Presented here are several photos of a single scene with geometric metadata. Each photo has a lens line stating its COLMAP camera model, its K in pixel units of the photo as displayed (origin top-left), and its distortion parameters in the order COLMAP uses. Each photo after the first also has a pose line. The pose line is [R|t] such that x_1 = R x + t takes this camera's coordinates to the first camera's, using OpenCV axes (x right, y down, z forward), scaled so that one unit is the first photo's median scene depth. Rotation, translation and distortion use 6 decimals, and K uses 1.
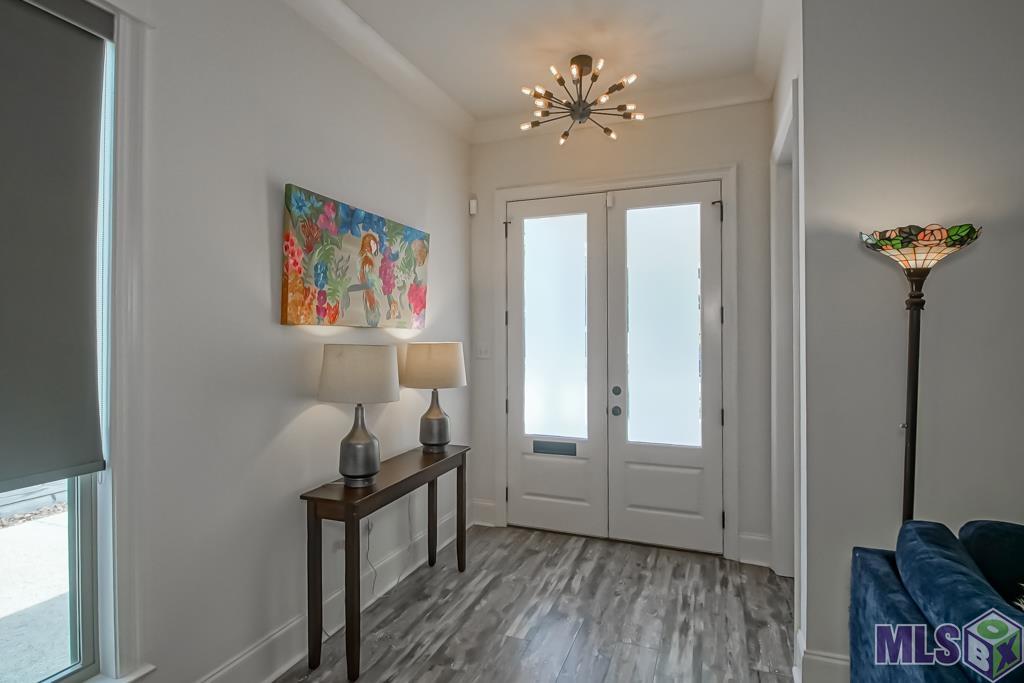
lens RADIAL K [[503.4, 0, 512.0], [0, 503.4, 341.5], [0, 0, 1]] dist [-0.020928, -0.001418]
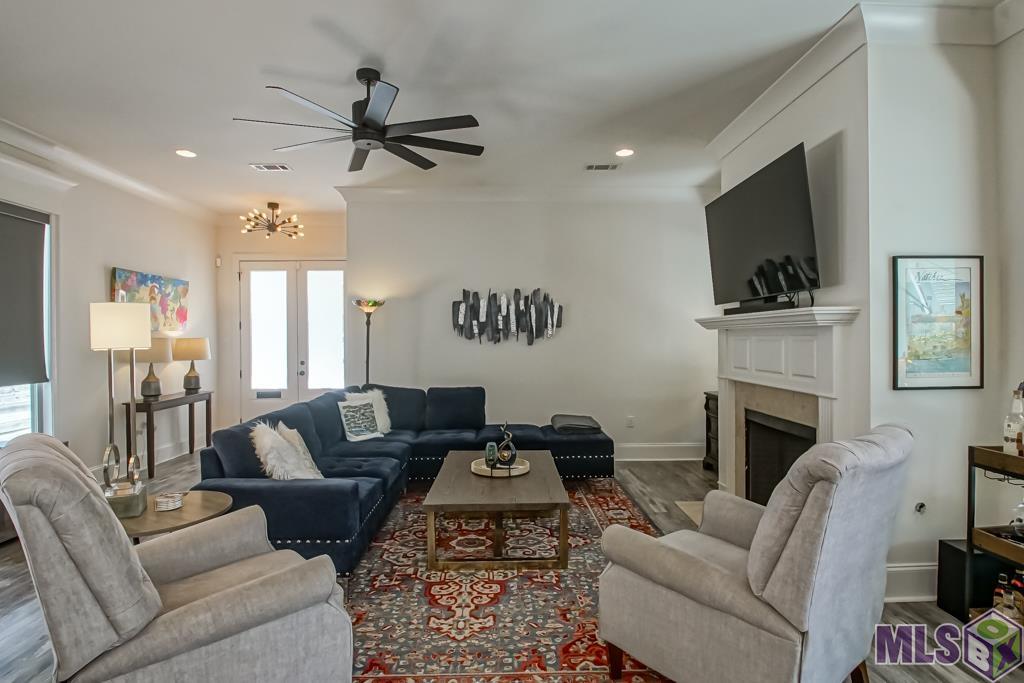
lens RADIAL K [[473.4, 0, 516.0], [0, 473.4, 345.1], [0, 0, 1]] dist [-0.016849, -0.000342]
pose [[0.906618, -0.009107, 0.421854, 0.230370], [0.009129, 0.999956, 0.001967, 0.039327], [-0.421853, 0.002067, 0.906662, -1.260103]]
